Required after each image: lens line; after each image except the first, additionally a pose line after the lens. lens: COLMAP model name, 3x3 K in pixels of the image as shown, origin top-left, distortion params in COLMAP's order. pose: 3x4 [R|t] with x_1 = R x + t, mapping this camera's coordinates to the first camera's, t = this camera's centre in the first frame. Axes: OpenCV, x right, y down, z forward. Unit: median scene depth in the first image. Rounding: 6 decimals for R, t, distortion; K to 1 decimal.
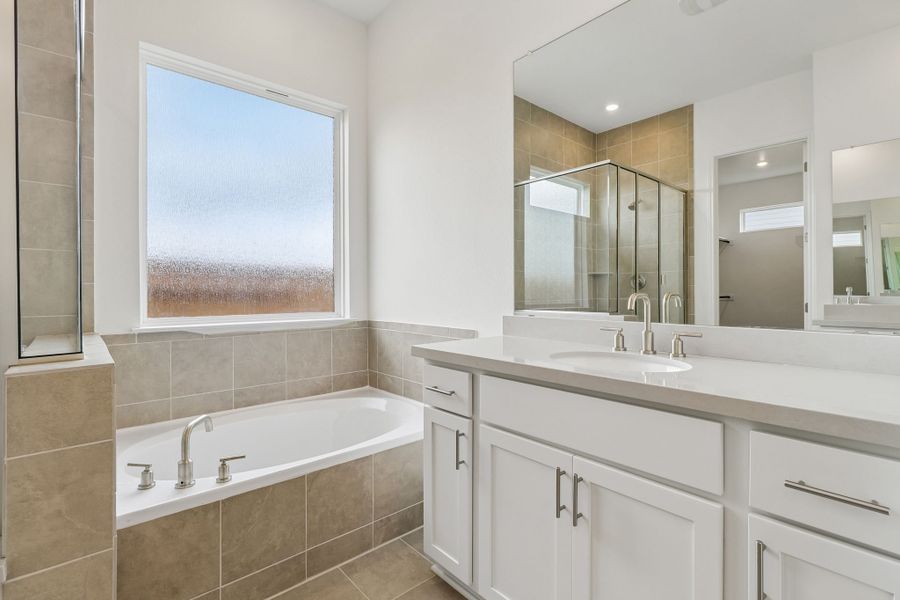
lens RADIAL K [[416.8, 0, 448.1], [0, 416.8, 290.9], [0, 0, 1]] dist [0.005377, -0.000498]
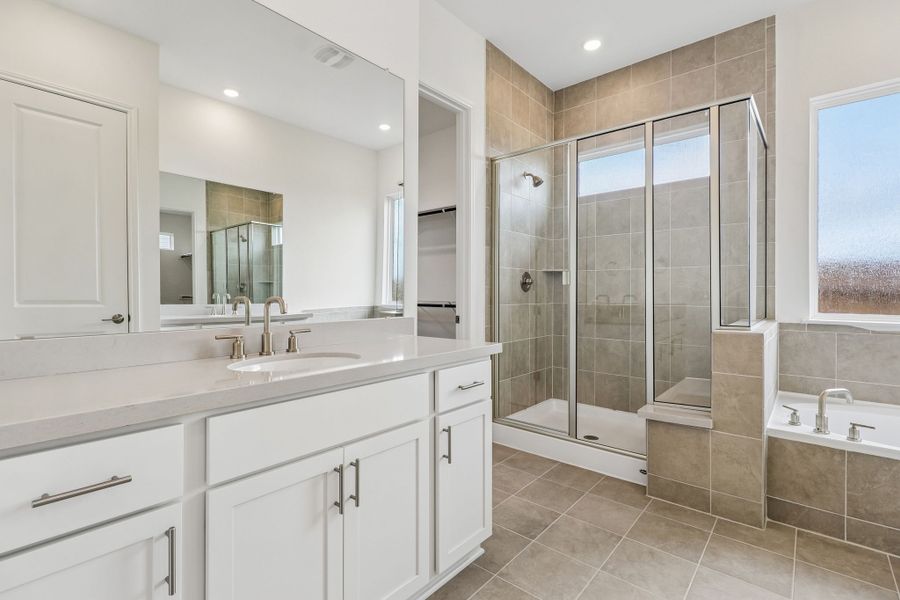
lens RADIAL K [[416.8, 0, 448.8], [0, 416.8, 294.0], [0, 0, 1]] dist [0.005377, -0.000498]
pose [[0.126306, 0.005764, -0.991975, 0.420859], [0.000540, 0.999983, 0.005880, 0.000515], [0.991991, -0.001278, 0.126301, -0.282946]]
